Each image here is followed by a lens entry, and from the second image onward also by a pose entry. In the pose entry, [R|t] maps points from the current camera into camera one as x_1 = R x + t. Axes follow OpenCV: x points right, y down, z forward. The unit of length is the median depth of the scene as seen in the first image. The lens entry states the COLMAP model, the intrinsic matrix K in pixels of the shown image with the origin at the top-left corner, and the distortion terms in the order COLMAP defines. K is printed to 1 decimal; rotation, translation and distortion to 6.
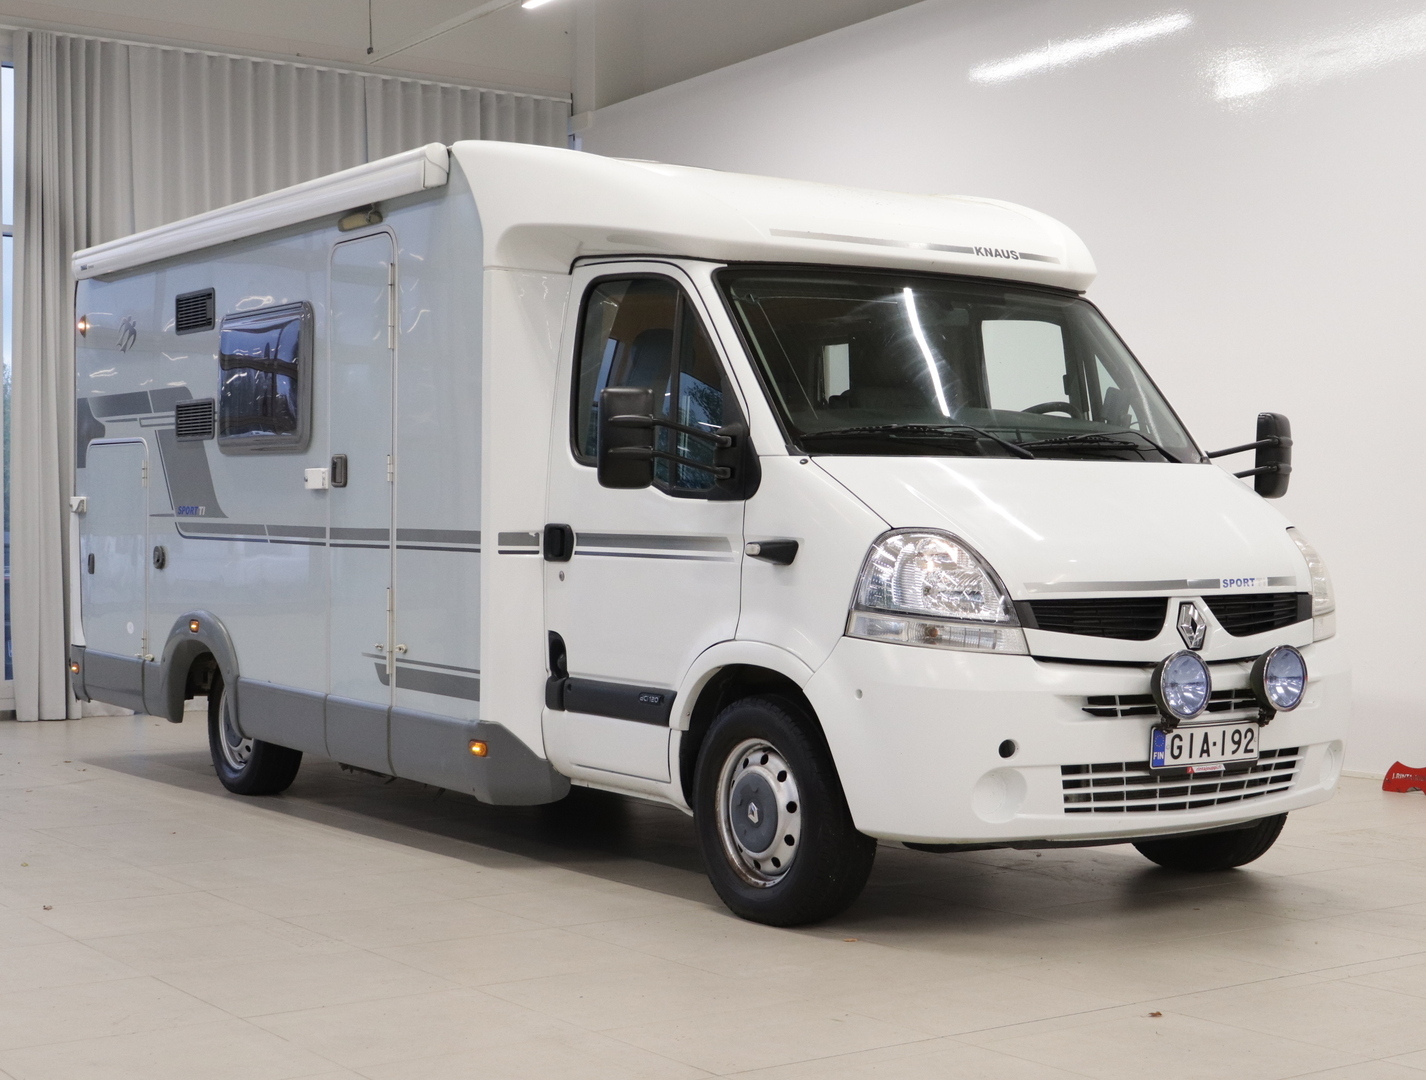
lens RADIAL K [[2113.4, 0, 678.9], [0, 2113.4, 541.7], [0, 0, 1]] dist [-0.011752, 0.000000]
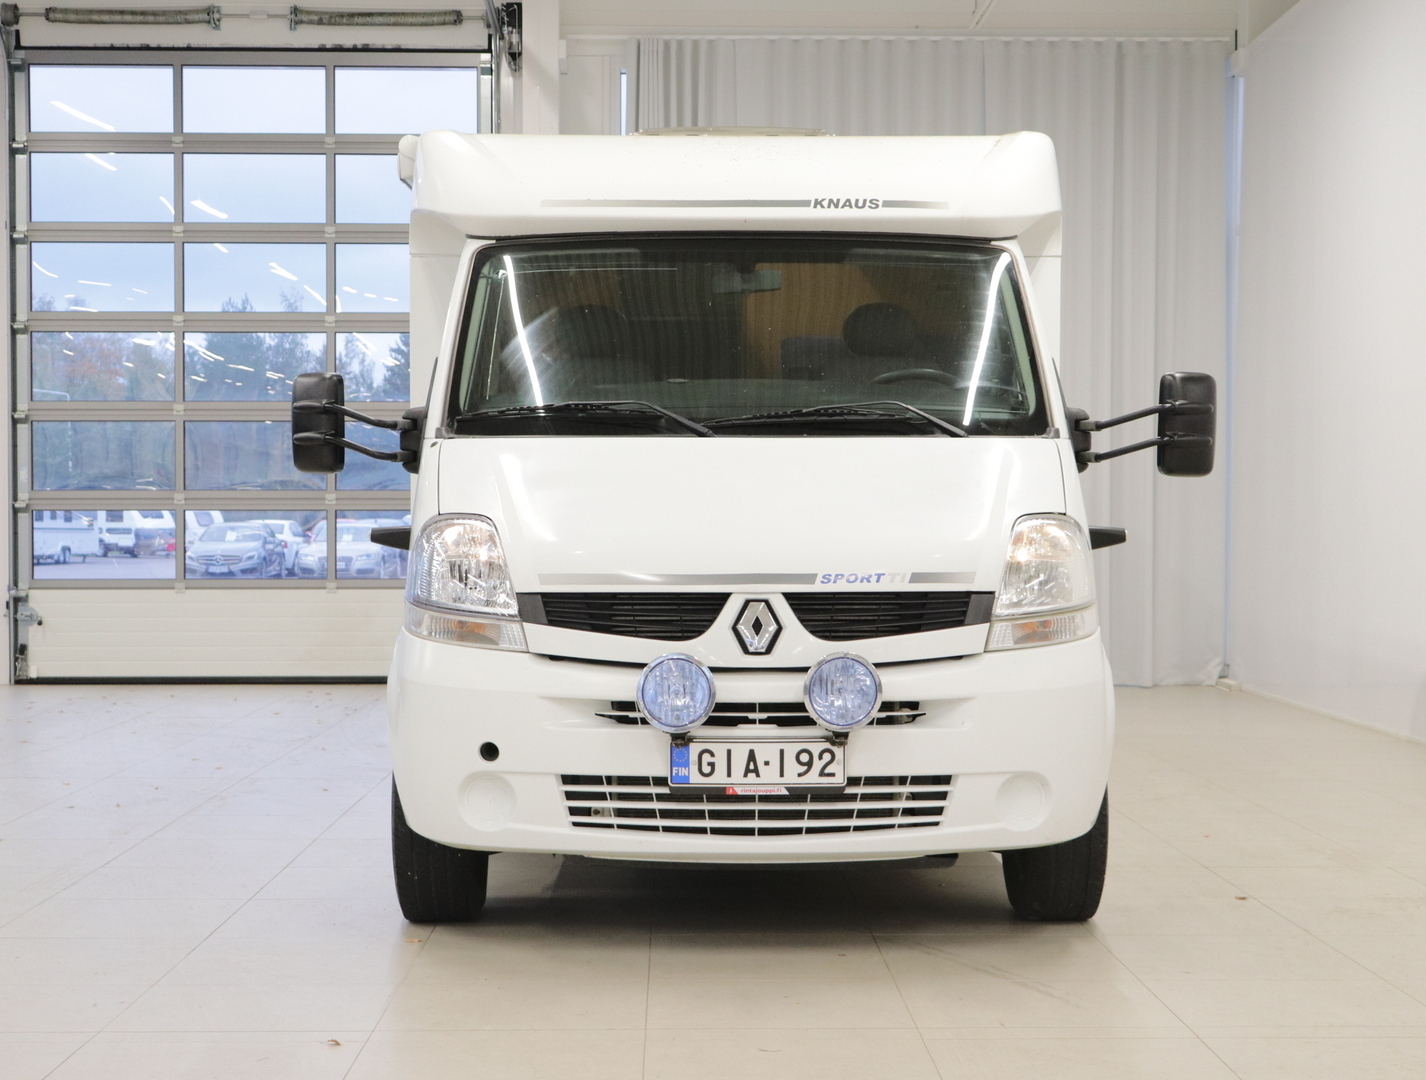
lens RADIAL K [[2113.4, 0, 706.8], [0, 2113.4, 543.8], [0, 0, 1]] dist [-0.011752, 0.000000]
pose [[0.839858, 0.011584, -0.542682, 0.694670], [-0.001853, 0.999828, 0.018474, -0.010499], [0.542803, -0.014510, 0.839735, 0.253817]]
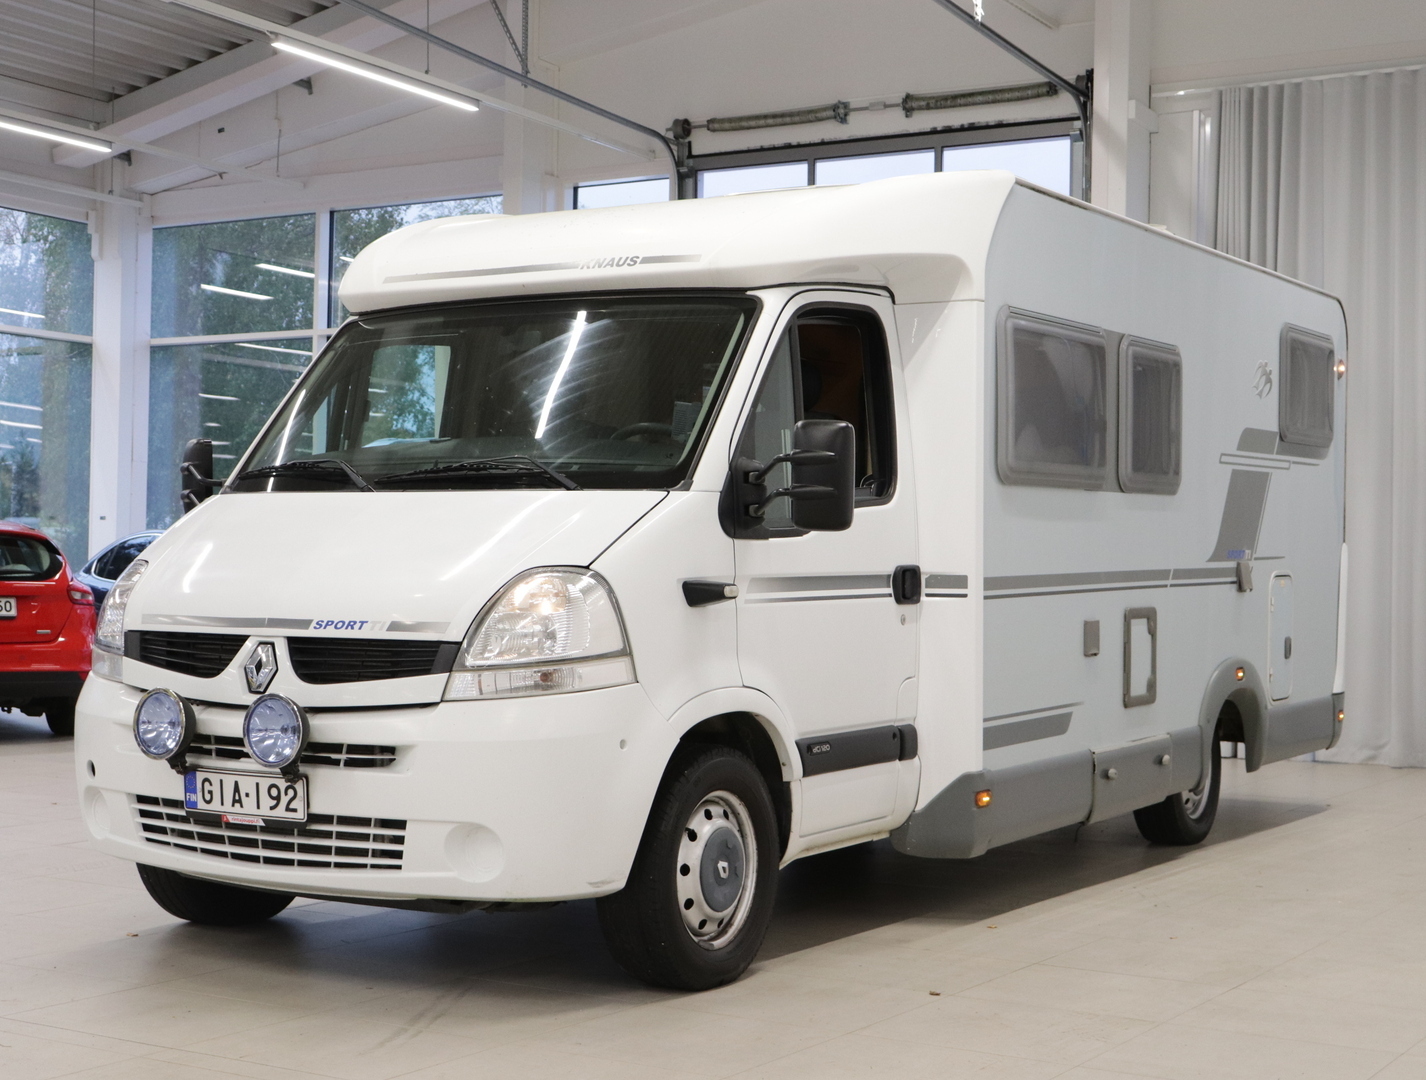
lens RADIAL K [[2113.4, 0, 722.7], [0, 2113.4, 543.3], [0, 0, 1]] dist [-0.011752, 0.000000]
pose [[0.427601, -0.005765, -0.903949, 1.167440], [-0.016605, 0.999761, -0.014231, -0.005070], [0.903815, 0.021096, 0.427403, 0.779202]]
